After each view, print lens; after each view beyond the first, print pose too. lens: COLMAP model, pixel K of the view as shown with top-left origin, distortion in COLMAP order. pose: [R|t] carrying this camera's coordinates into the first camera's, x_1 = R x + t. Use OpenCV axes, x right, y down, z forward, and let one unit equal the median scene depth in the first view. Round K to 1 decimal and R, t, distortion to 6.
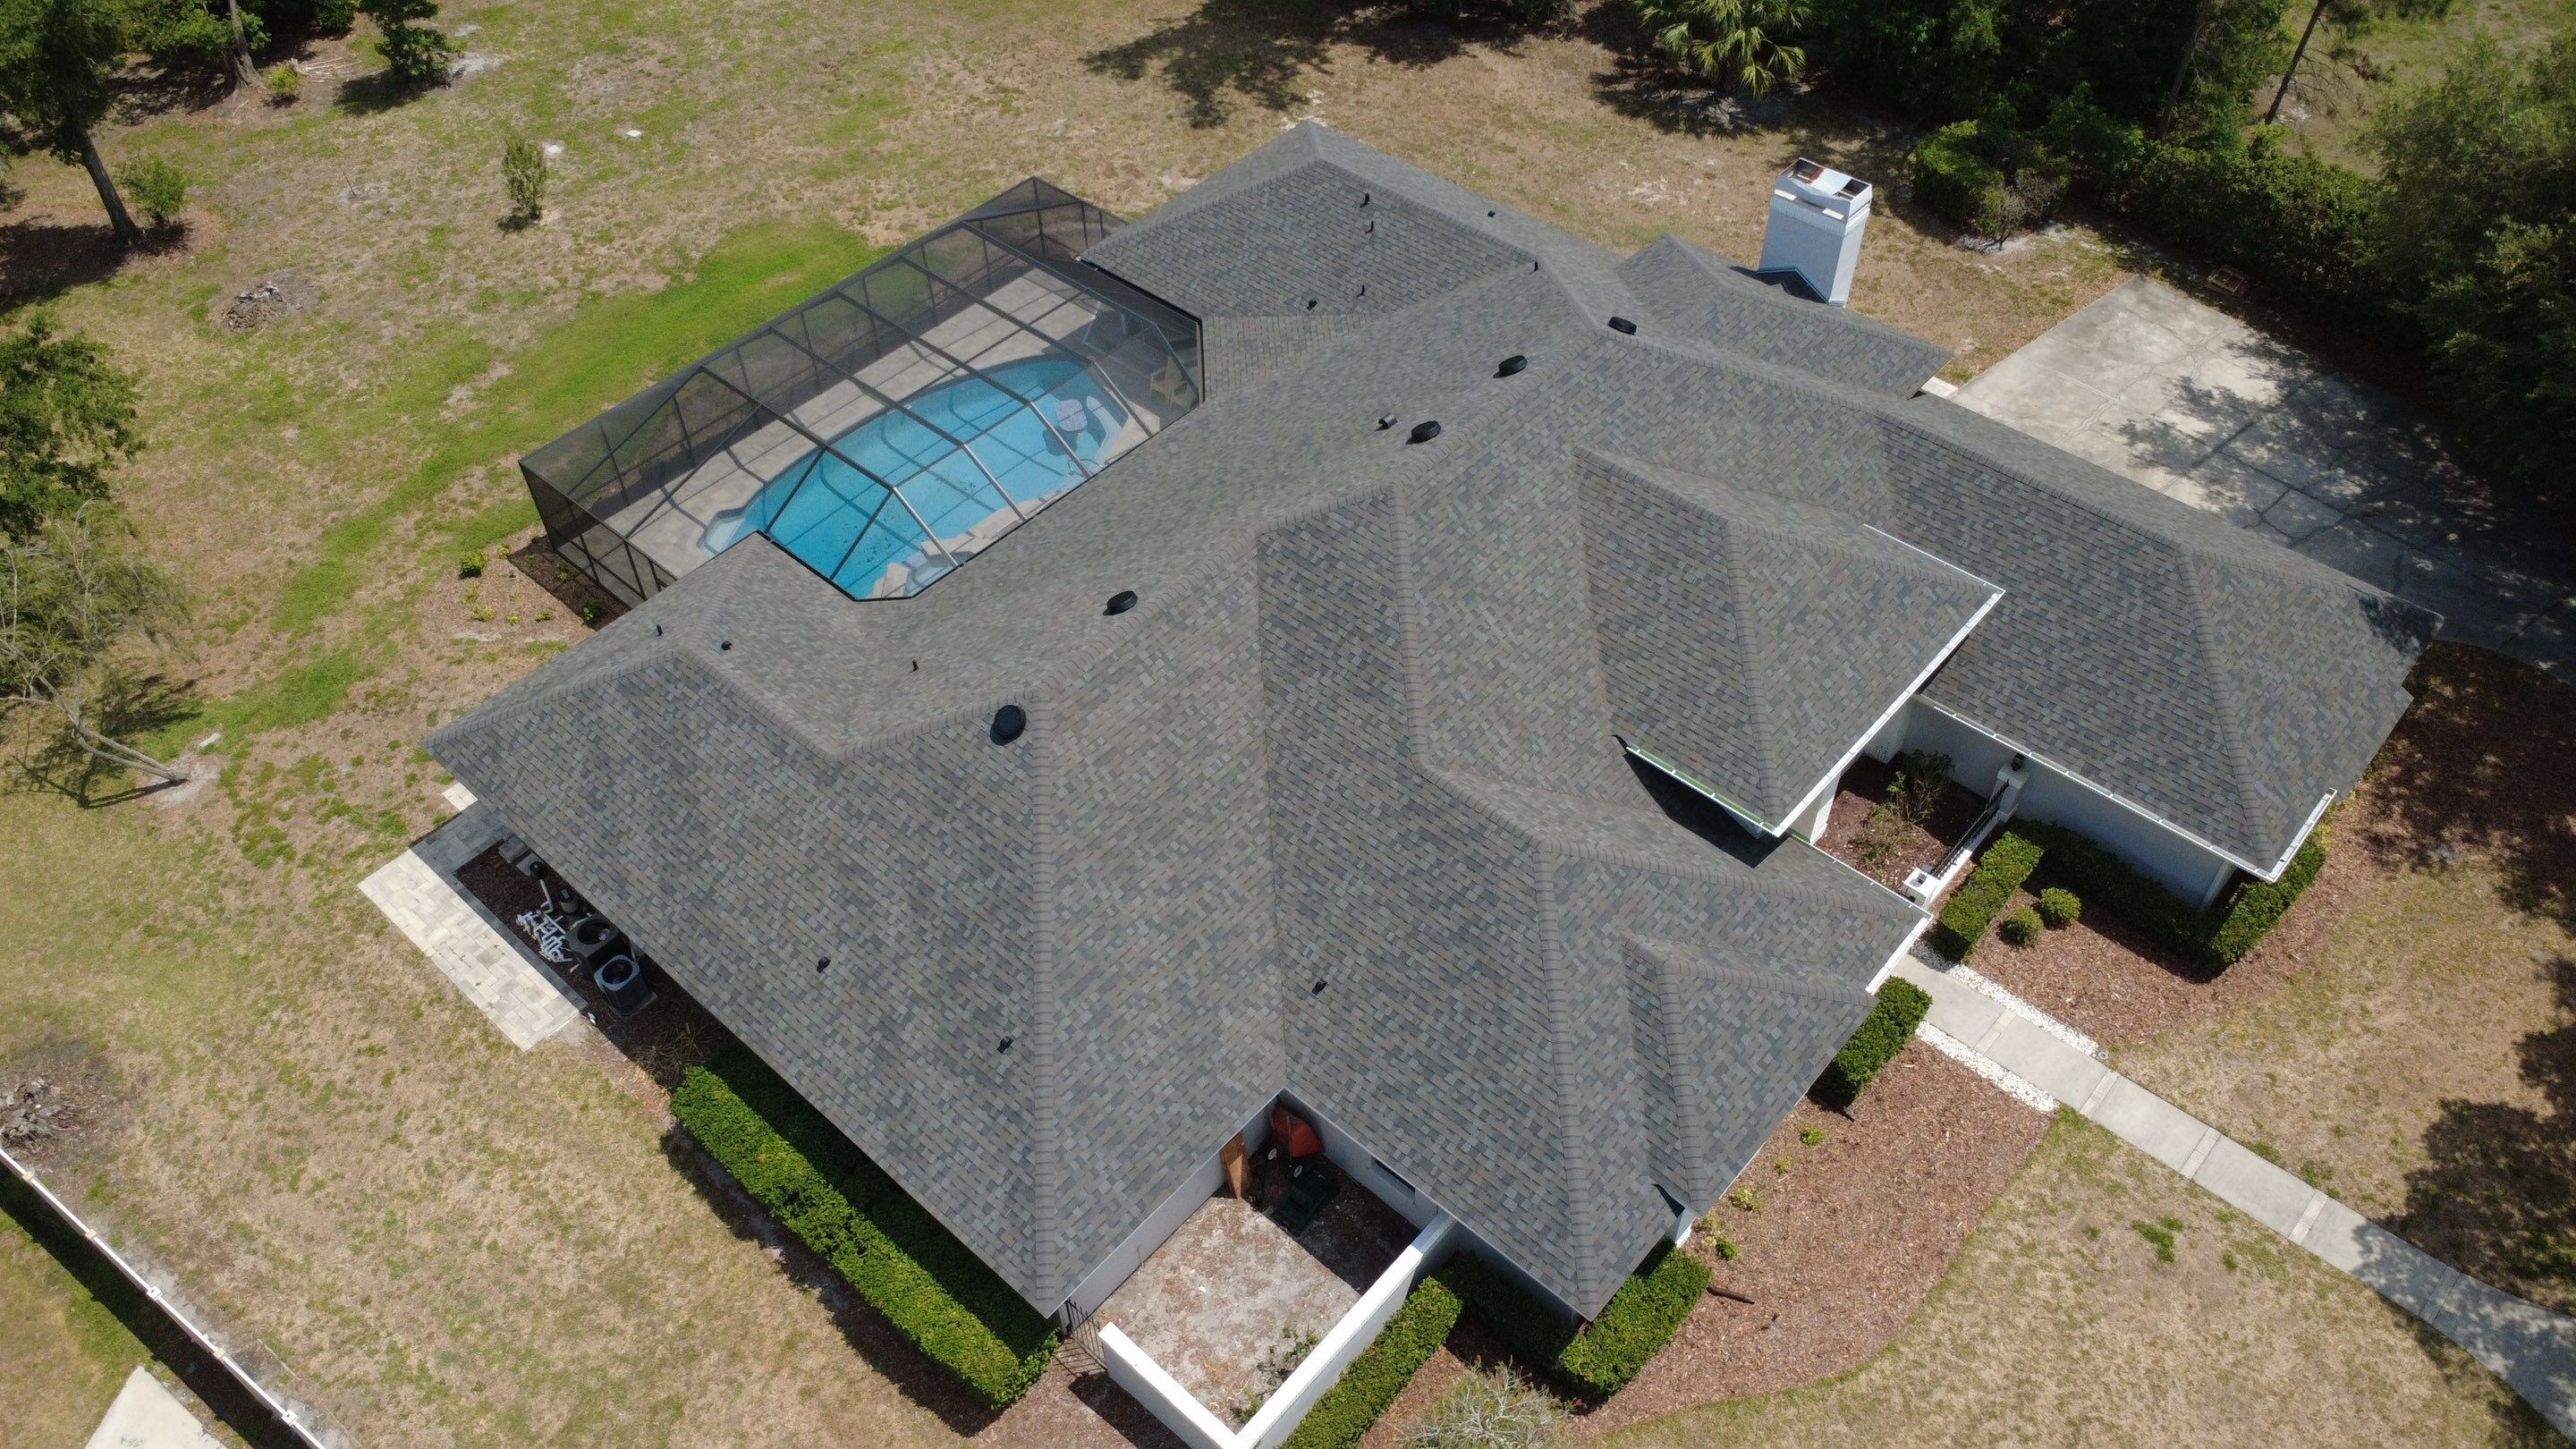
lens RADIAL K [[1871.9, 0, 1283.7], [0, 1871.9, 725.8], [0, 0, 1]] dist [0.005075, -0.001930]
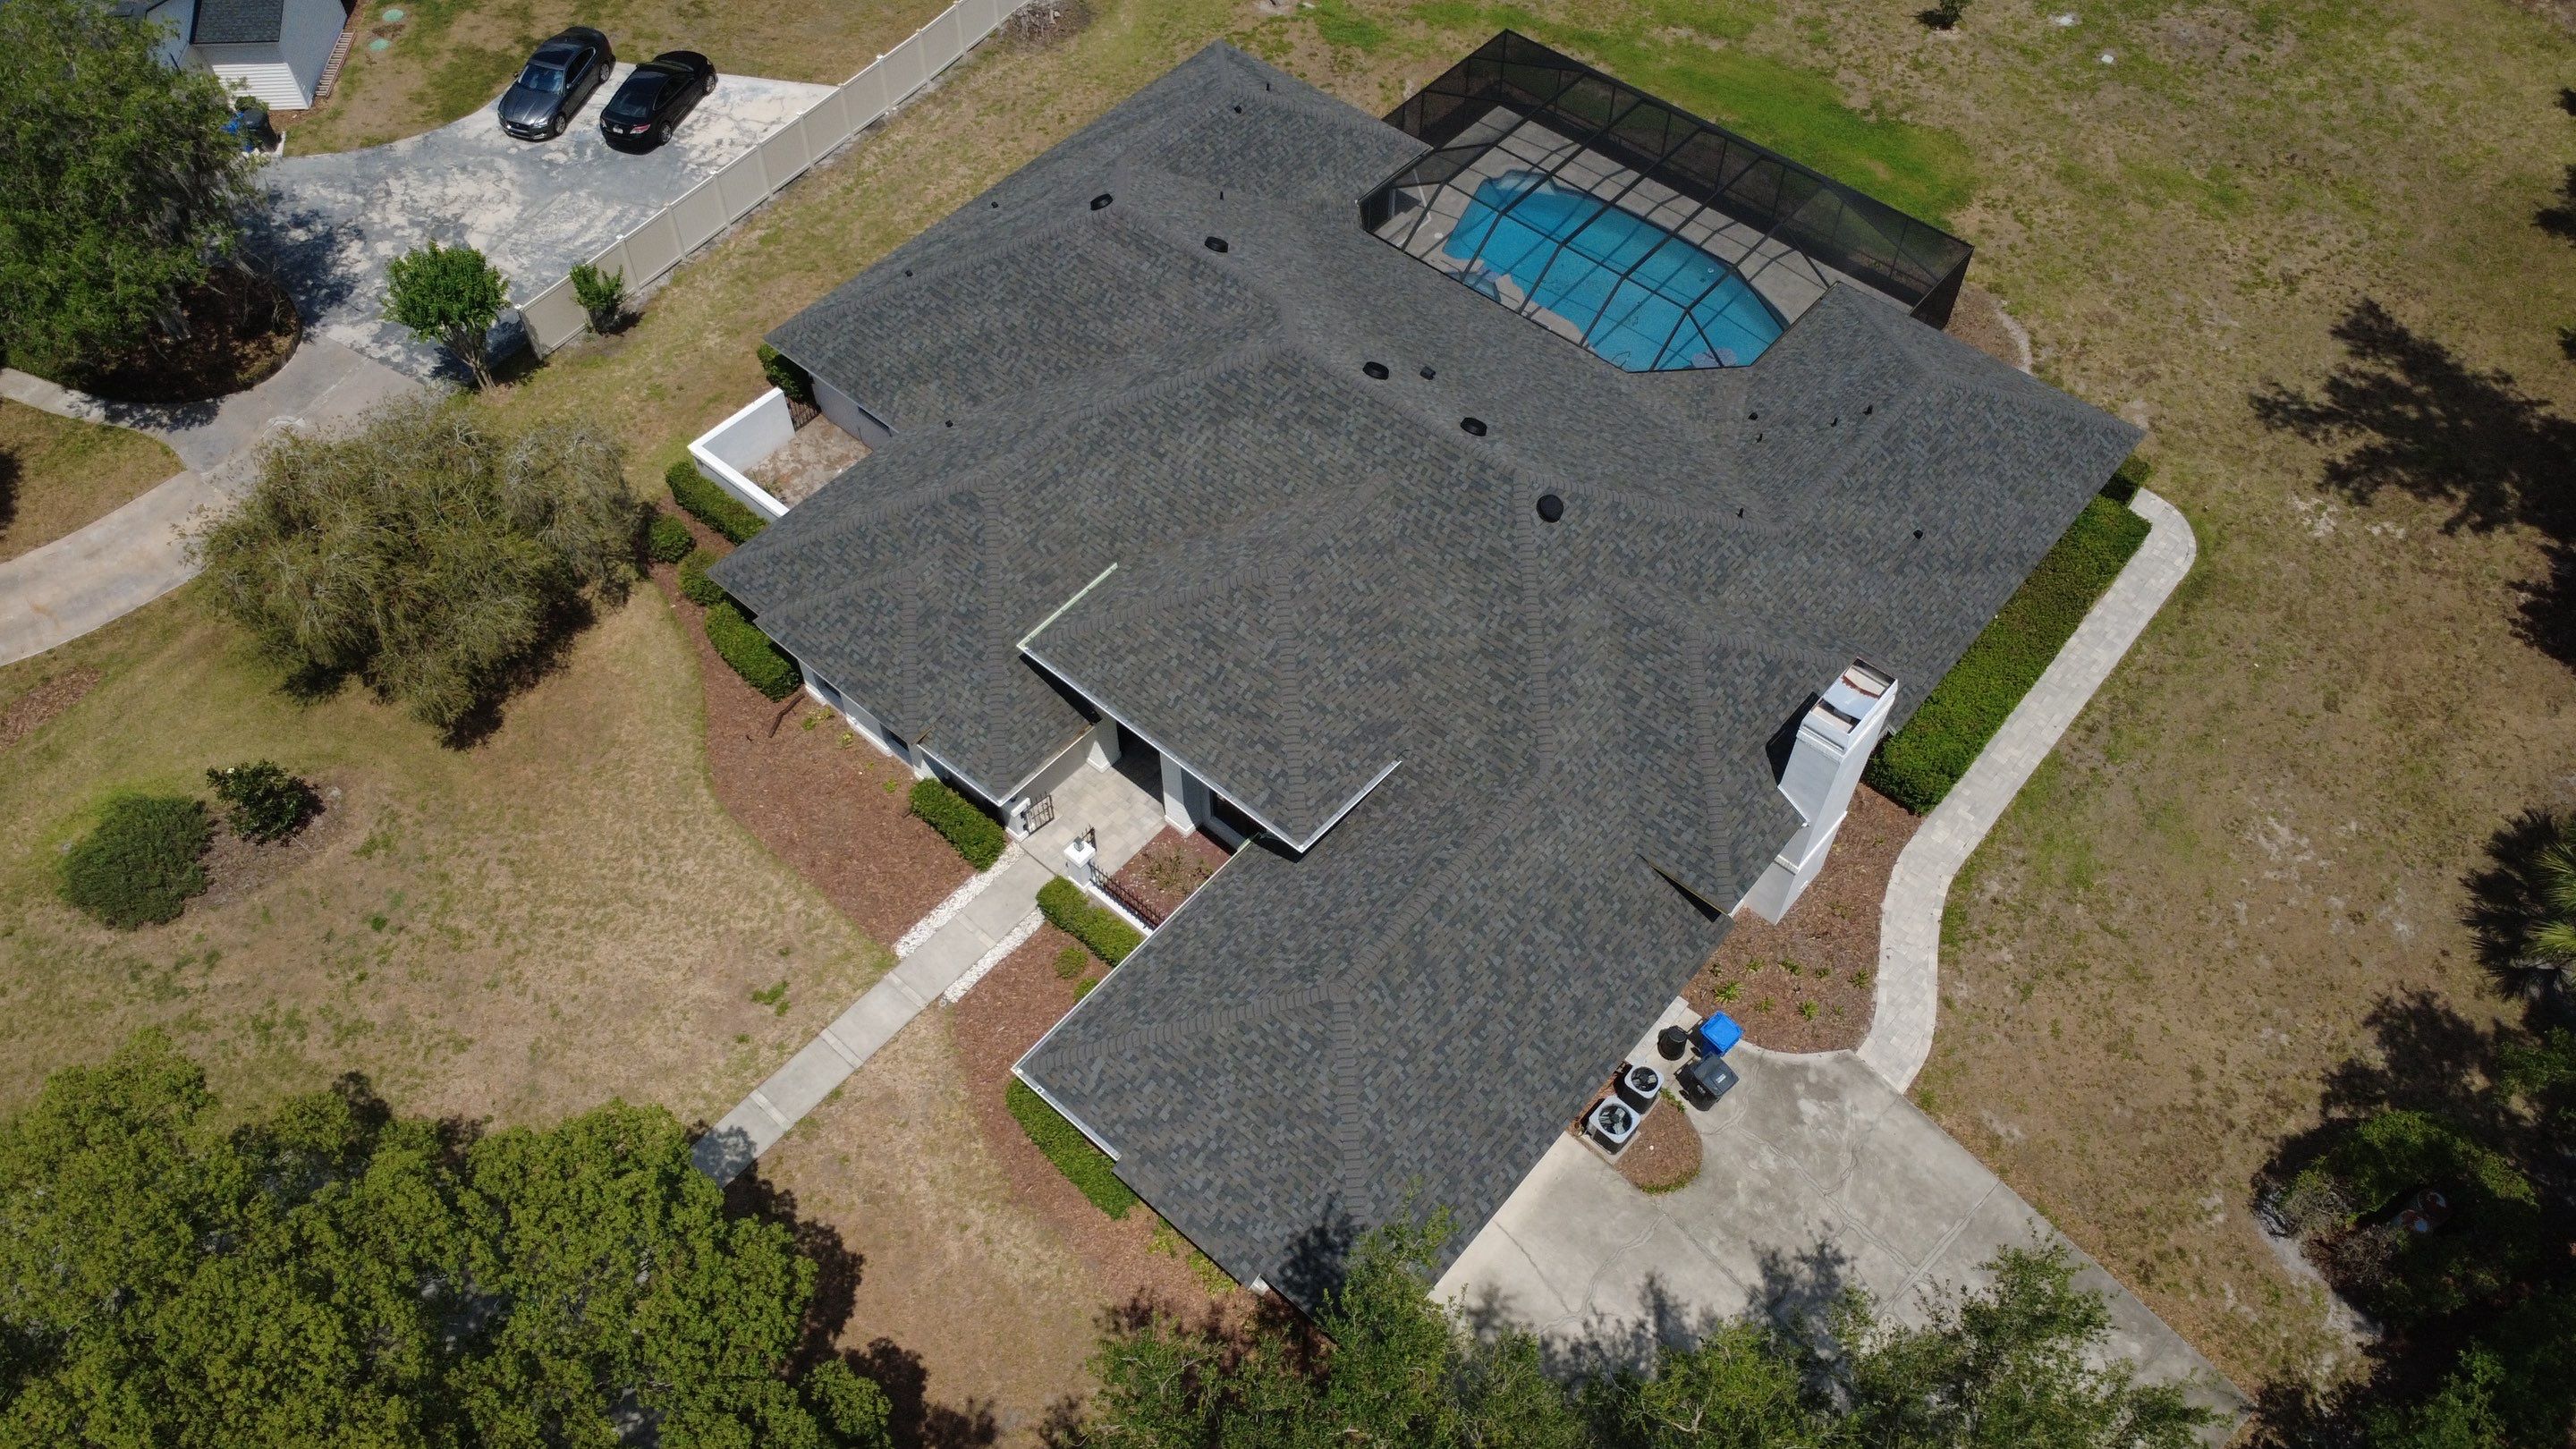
lens RADIAL K [[1878.2, 0, 1283.4], [0, 1878.2, 719.2], [0, 0, 1]] dist [0.001954, 0.001069]
pose [[0.018013, 0.807567, -0.589501, 0.884973], [-0.729928, 0.413550, 0.544225, -0.622309], [0.683287, 0.420490, 0.596915, 0.324372]]
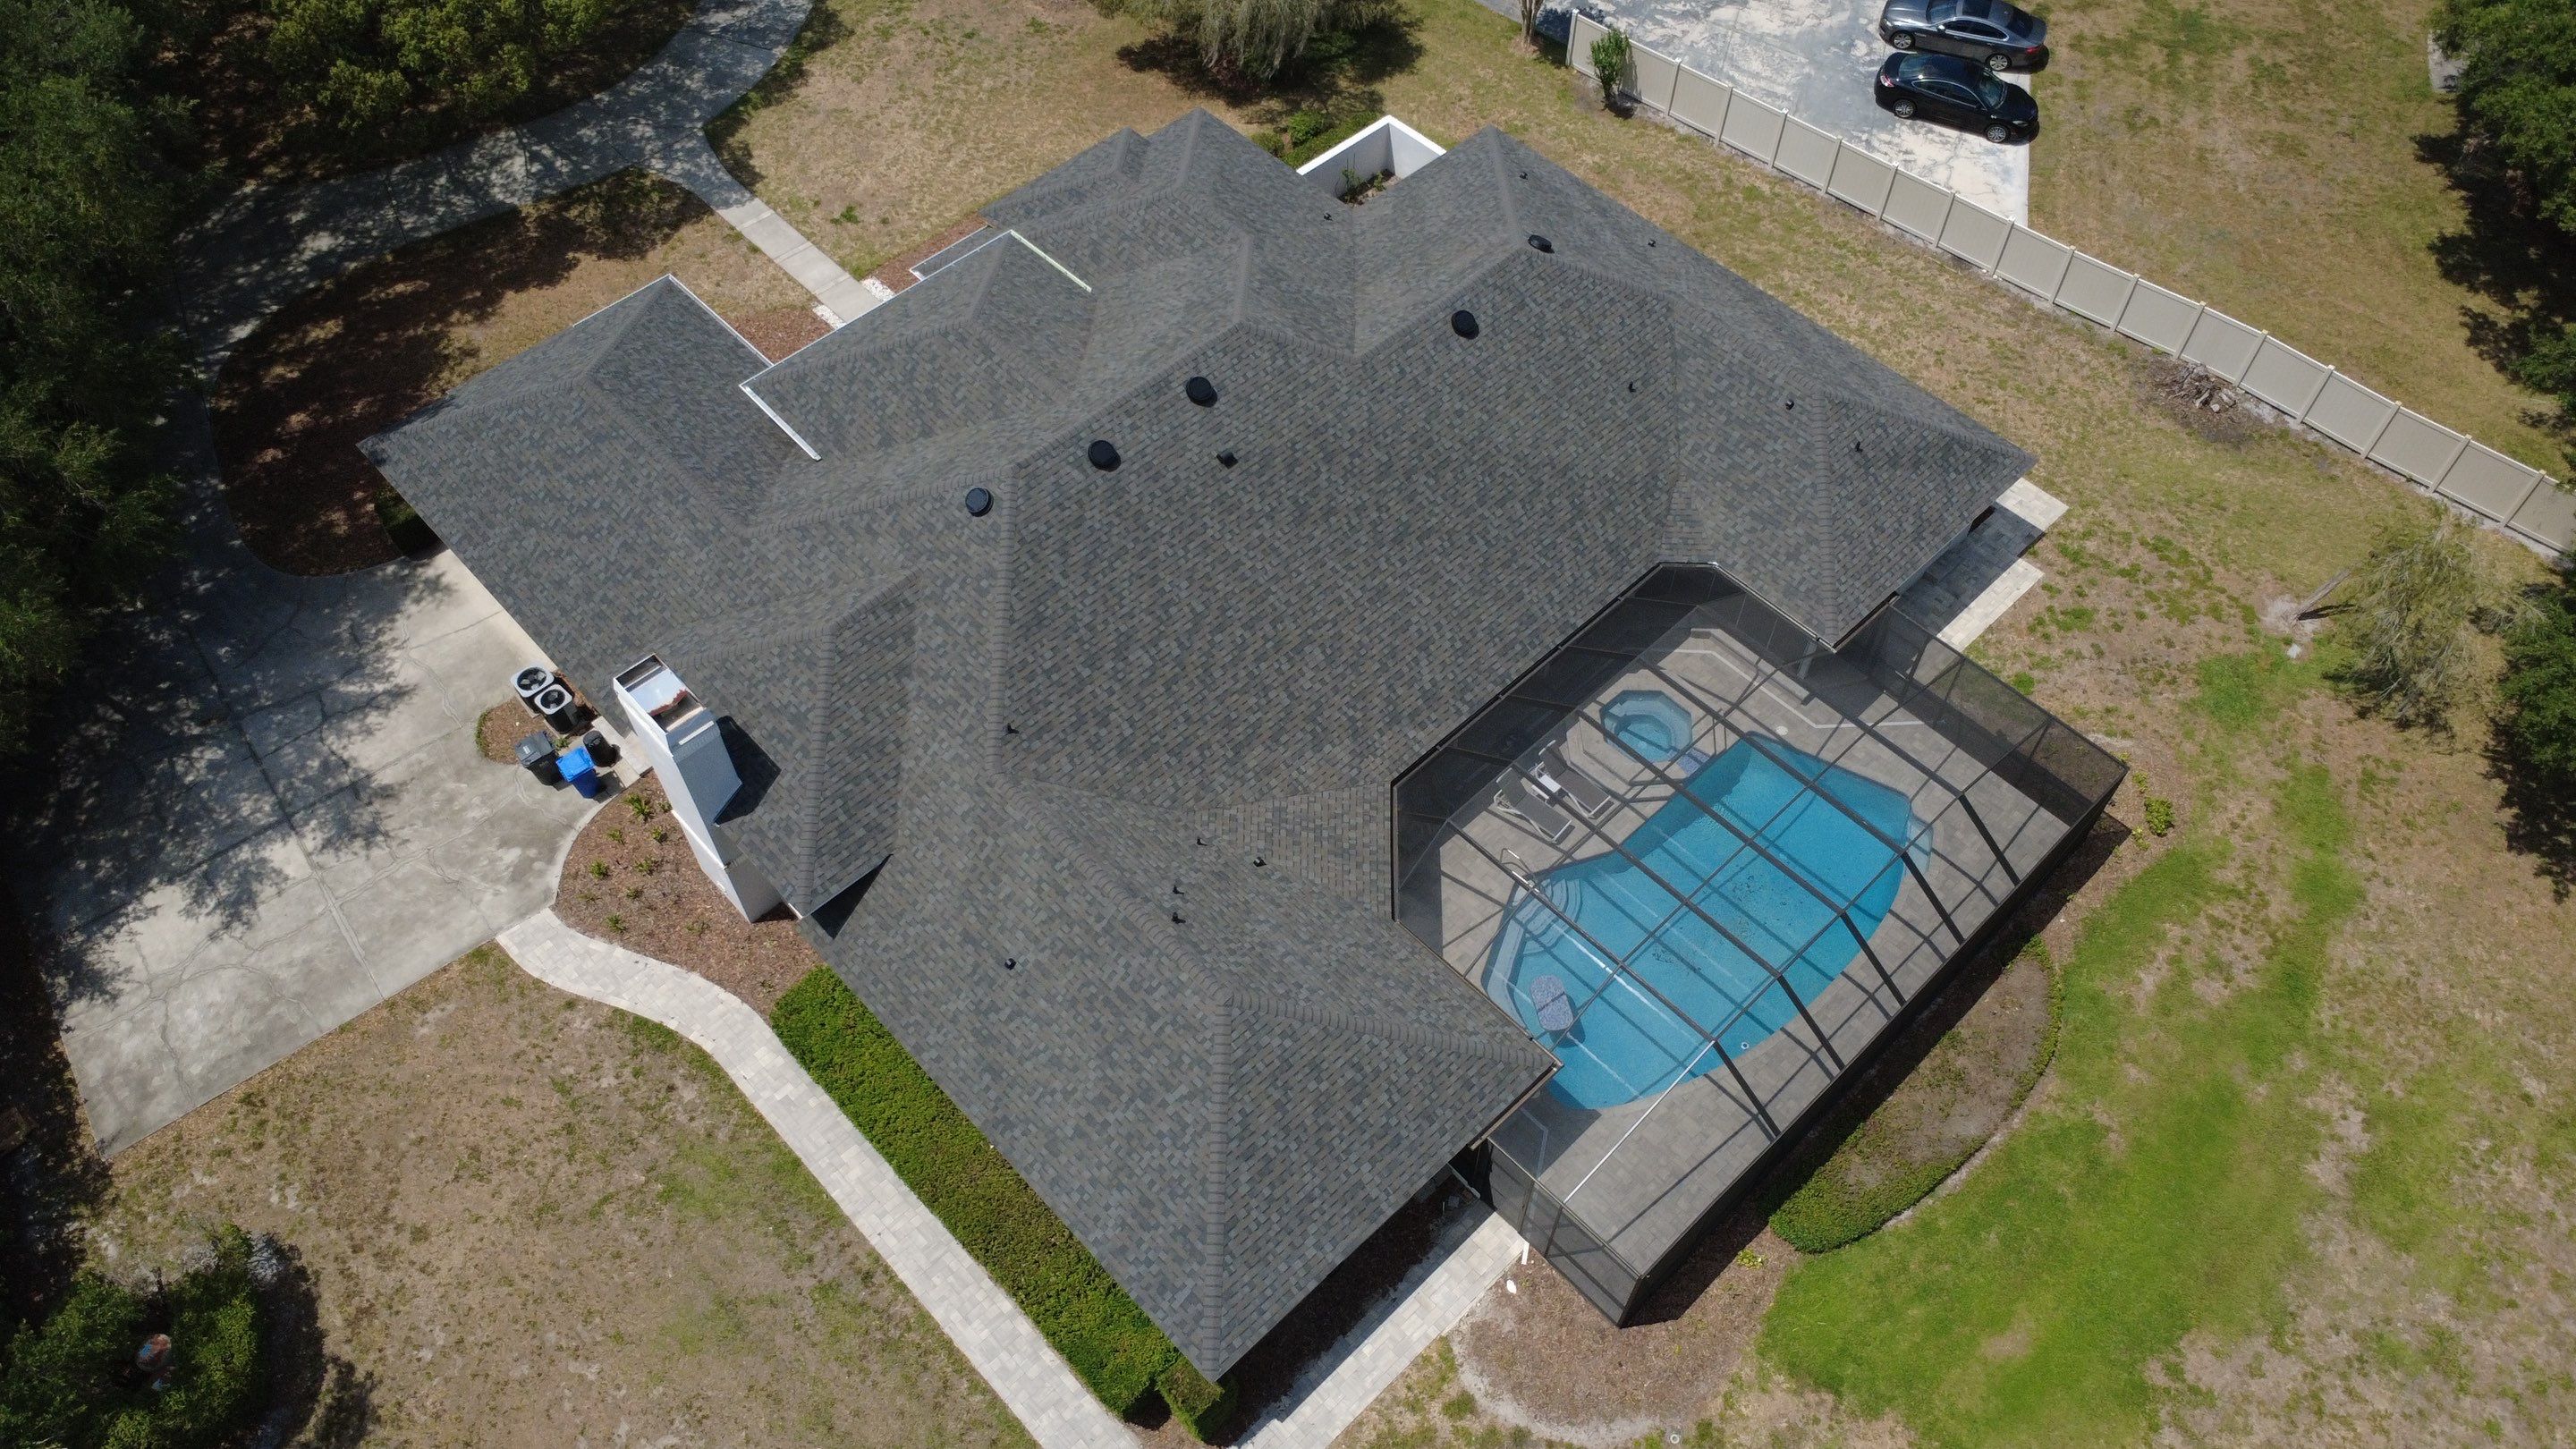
lens RADIAL K [[1878.2, 0, 1283.4], [0, 1878.2, 719.2], [0, 0, 1]] dist [0.001954, 0.001069]
pose [[-0.996655, -0.053499, 0.061780, -0.051163], [0.070711, -0.185502, 0.980096, -1.211861], [-0.040974, 0.981186, 0.188664, 0.914444]]
